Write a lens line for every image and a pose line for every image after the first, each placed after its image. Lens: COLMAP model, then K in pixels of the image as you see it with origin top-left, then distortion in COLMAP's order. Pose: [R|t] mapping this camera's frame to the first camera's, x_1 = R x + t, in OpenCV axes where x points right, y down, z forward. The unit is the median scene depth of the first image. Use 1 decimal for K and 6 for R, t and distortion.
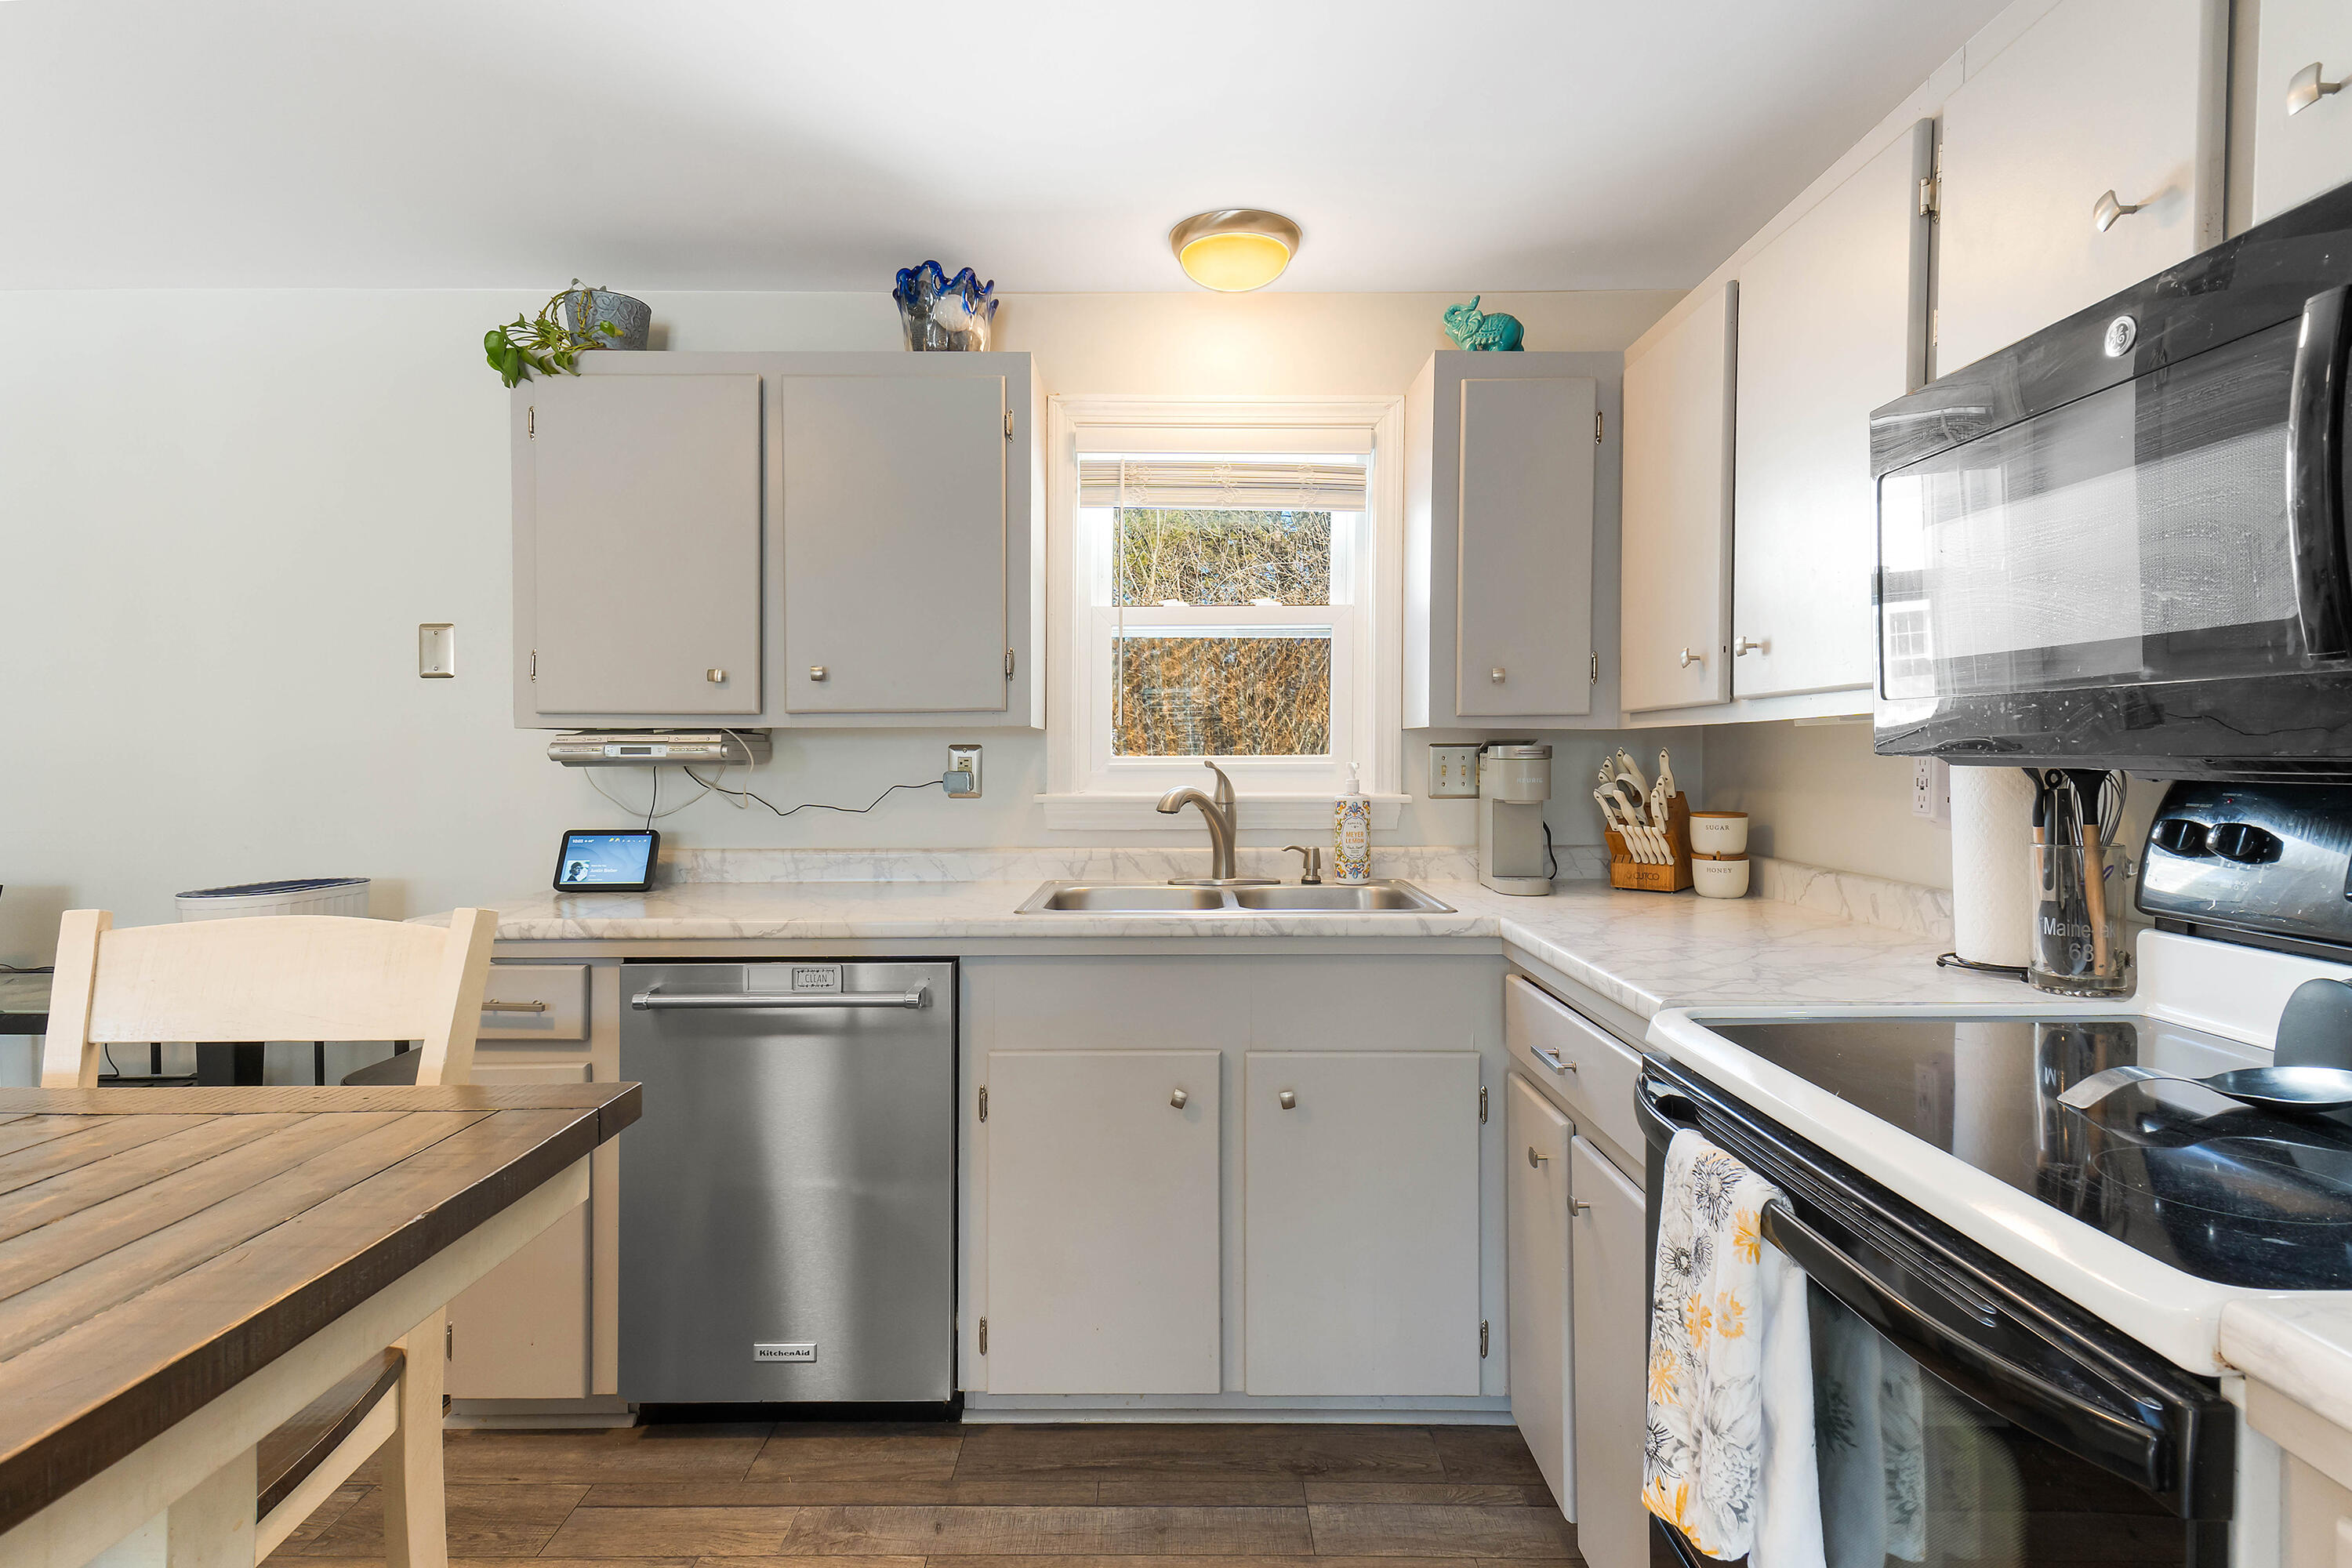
lens RADIAL K [[1258.9, 0, 1214.7], [0, 1258.9, 814.7], [0, 0, 1]] dist [0.040357, -0.000823]
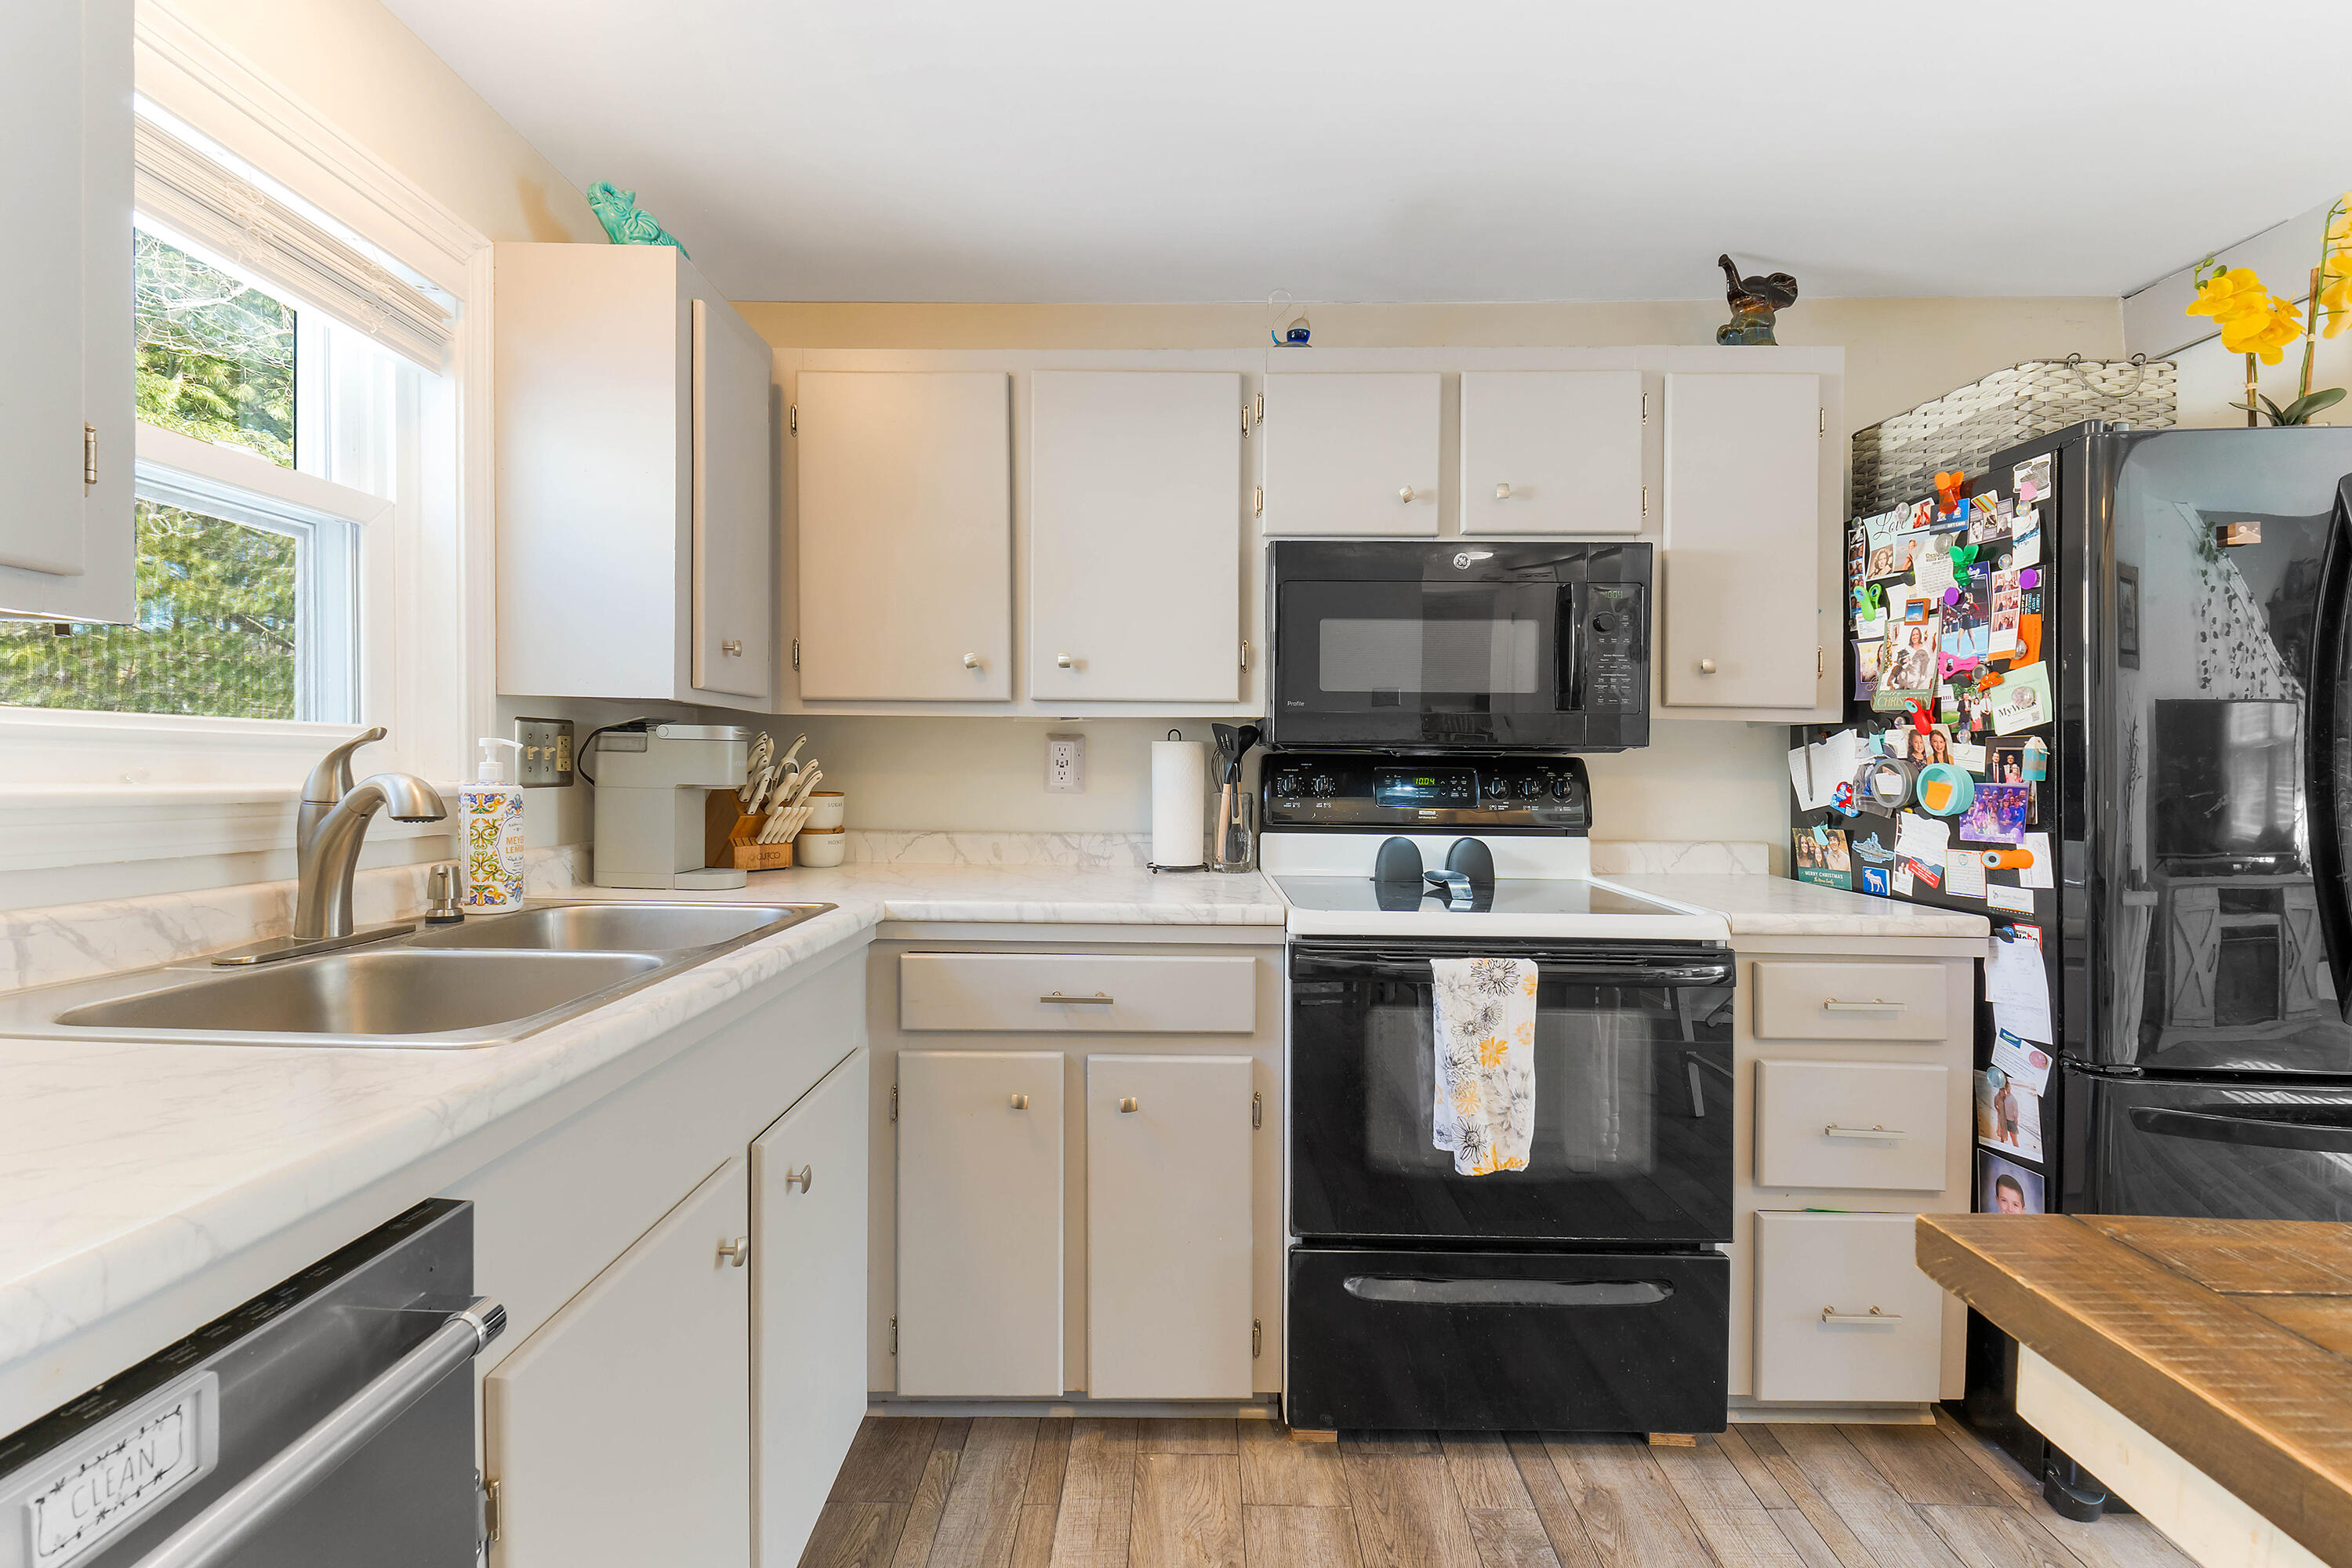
lens RADIAL K [[967.8, 0, 1193.0], [0, 967.8, 778.0], [0, 0, 1]] dist [0.035275, -0.004562]
pose [[0.017239, -0.011689, 0.999783, -0.442759], [0.039042, 0.999177, 0.011008, -0.010458], [-0.999089, 0.038844, 0.017681, 0.623796]]
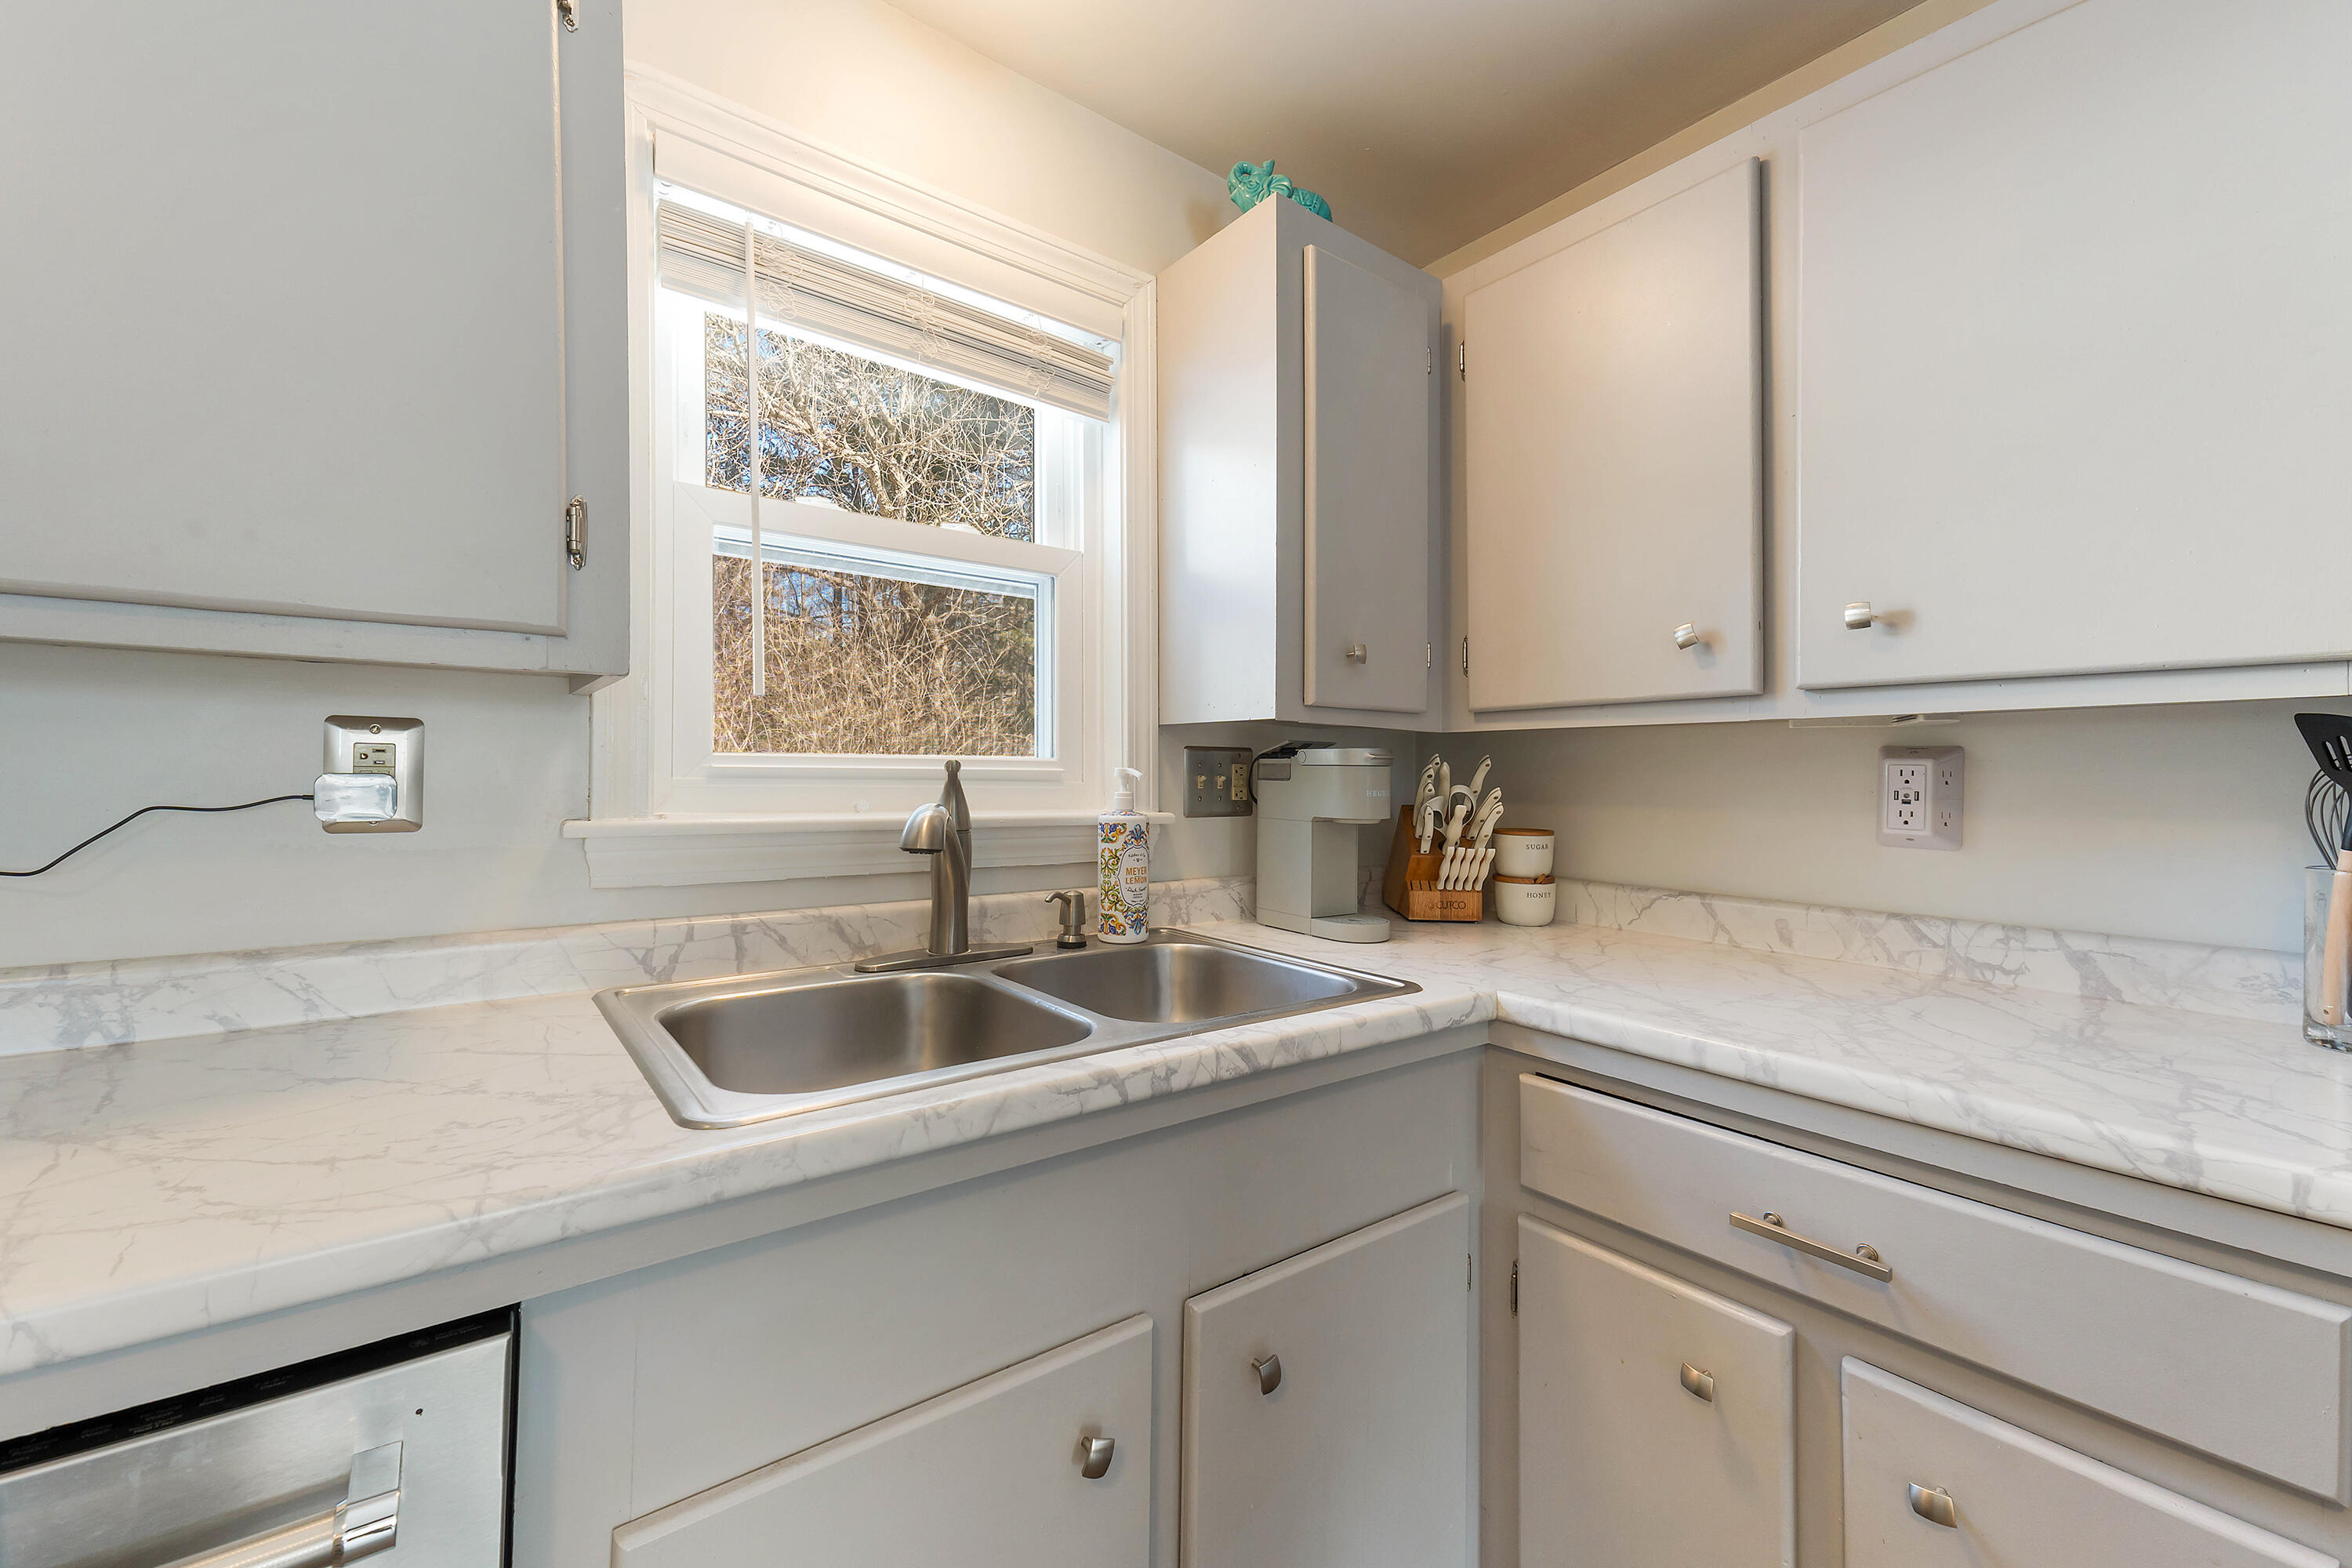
lens RADIAL K [[967.8, 0, 1201.6], [0, 967.8, 790.5], [0, 0, 1]] dist [0.035275, -0.004562]
pose [[0.799801, 0.002057, 0.600261, -0.184702], [0.018473, 0.999436, -0.028038, -0.013350], [-0.599980, 0.033513, 0.799312, 0.563122]]
